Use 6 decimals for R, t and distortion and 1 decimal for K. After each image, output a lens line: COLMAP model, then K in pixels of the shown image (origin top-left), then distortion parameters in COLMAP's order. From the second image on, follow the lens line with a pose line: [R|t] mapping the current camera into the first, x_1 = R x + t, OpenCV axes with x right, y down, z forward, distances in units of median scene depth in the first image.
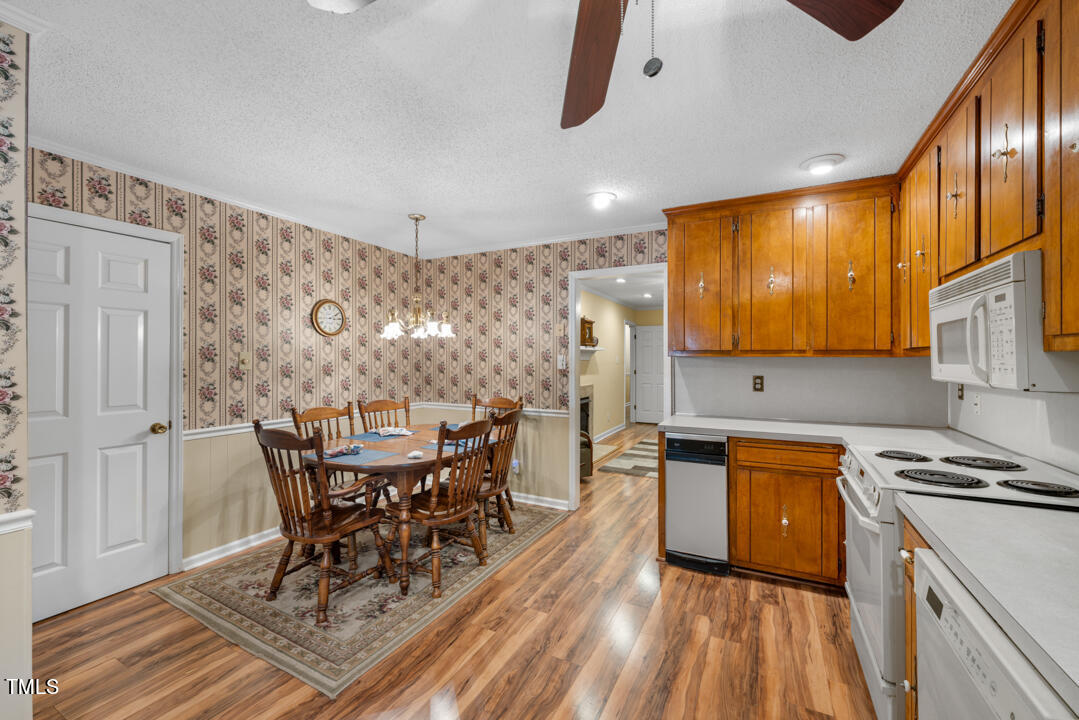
lens RADIAL K [[442.0, 0, 541.2], [0, 442.0, 358.0], [0, 0, 1]] dist [-0.000912, -0.000127]
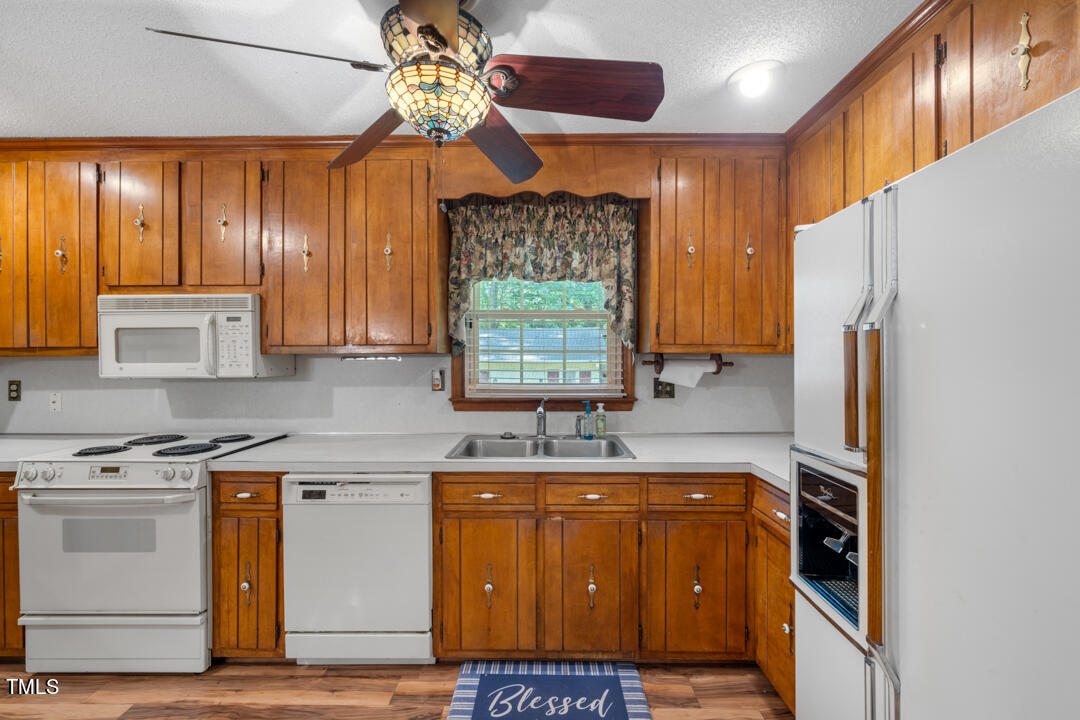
lens RADIAL K [[442.4, 0, 541.7], [0, 442.4, 357.9], [0, 0, 1]] dist [-0.000912, -0.000127]
pose [[-0.451394, -0.000161, 0.892325, -0.456870], [0.000031, 1.000000, 0.000196, 0.000513], [-0.892325, 0.000116, -0.451394, 0.395857]]
